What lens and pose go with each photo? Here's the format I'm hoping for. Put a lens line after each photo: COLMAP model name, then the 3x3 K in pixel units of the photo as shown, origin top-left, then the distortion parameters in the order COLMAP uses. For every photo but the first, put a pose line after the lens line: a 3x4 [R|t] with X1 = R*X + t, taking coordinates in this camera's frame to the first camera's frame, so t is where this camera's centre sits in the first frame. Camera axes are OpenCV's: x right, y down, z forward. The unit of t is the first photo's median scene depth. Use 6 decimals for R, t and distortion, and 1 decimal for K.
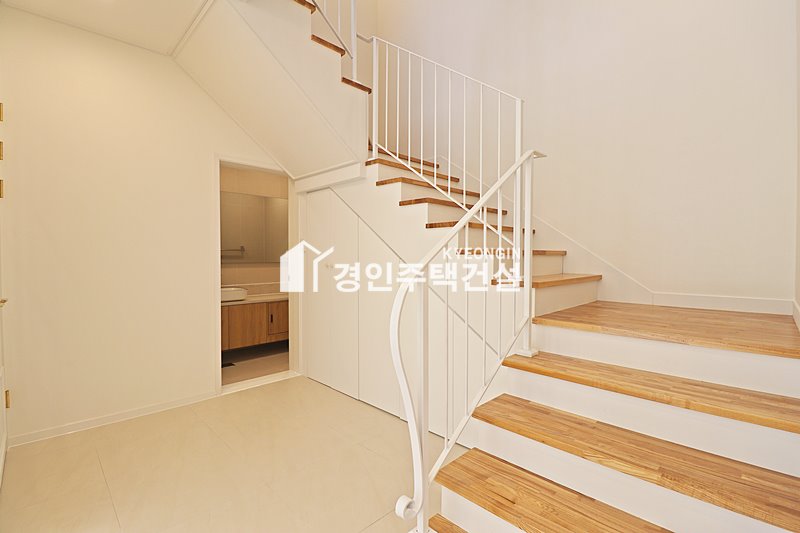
lens RADIAL K [[370.7, 0, 401.2], [0, 370.7, 265.8], [0, 0, 1]] dist [0.003576, -0.000086]
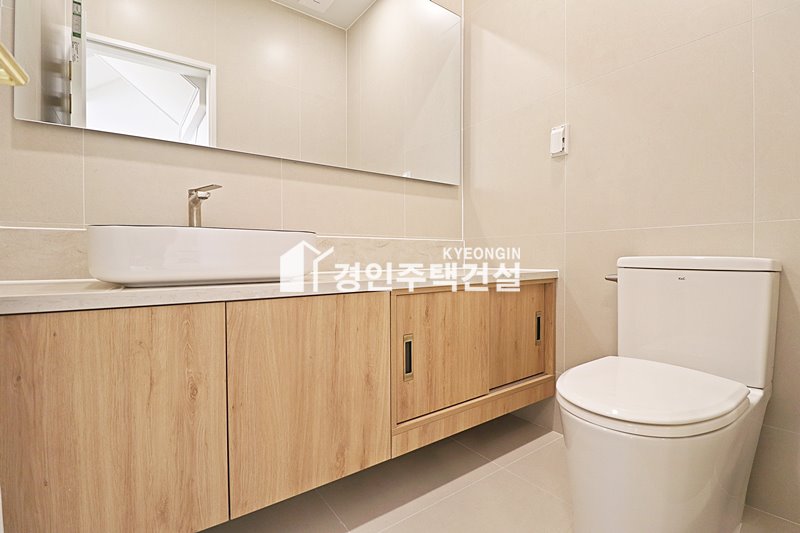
lens RADIAL K [[370.7, 0, 398.6], [0, 370.7, 261.9], [0, 0, 1]] dist [0.003576, -0.000086]
pose [[0.989584, -0.001946, -0.143945, -0.329836], [0.002233, 0.999996, 0.001834, 0.080441], [0.143941, -0.002136, 0.989584, 0.779383]]
